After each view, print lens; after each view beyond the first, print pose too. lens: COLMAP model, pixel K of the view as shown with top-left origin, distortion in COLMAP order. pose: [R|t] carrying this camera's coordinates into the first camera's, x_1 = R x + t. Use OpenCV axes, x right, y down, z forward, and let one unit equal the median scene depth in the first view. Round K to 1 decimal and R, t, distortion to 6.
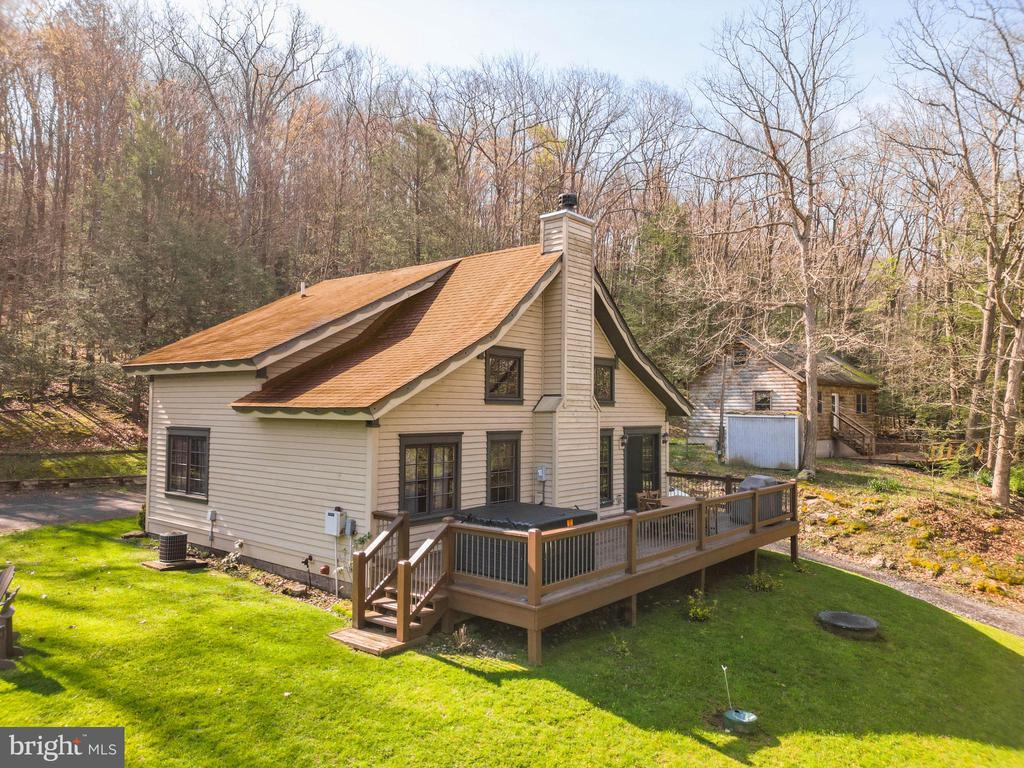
lens RADIAL K [[716.4, 0, 512.4], [0, 716.4, 363.2], [0, 0, 1]] dist [0.002544, 0.000096]
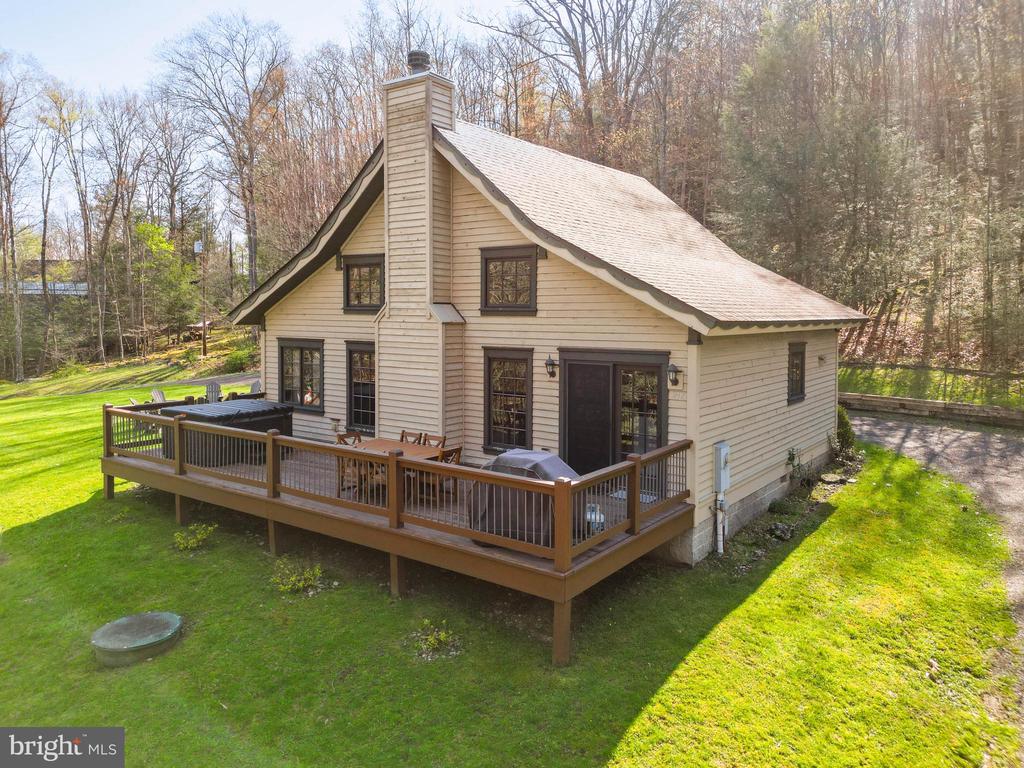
lens RADIAL K [[749.3, 0, 512.0], [0, 749.3, 384.0], [0, 0, 1]] dist [-0.002616, -0.000733]
pose [[0.044929, 0.080930, -0.995707, 1.067112], [0.053282, 0.995100, 0.083285, 0.080578], [0.997568, -0.056796, 0.040397, 1.193393]]
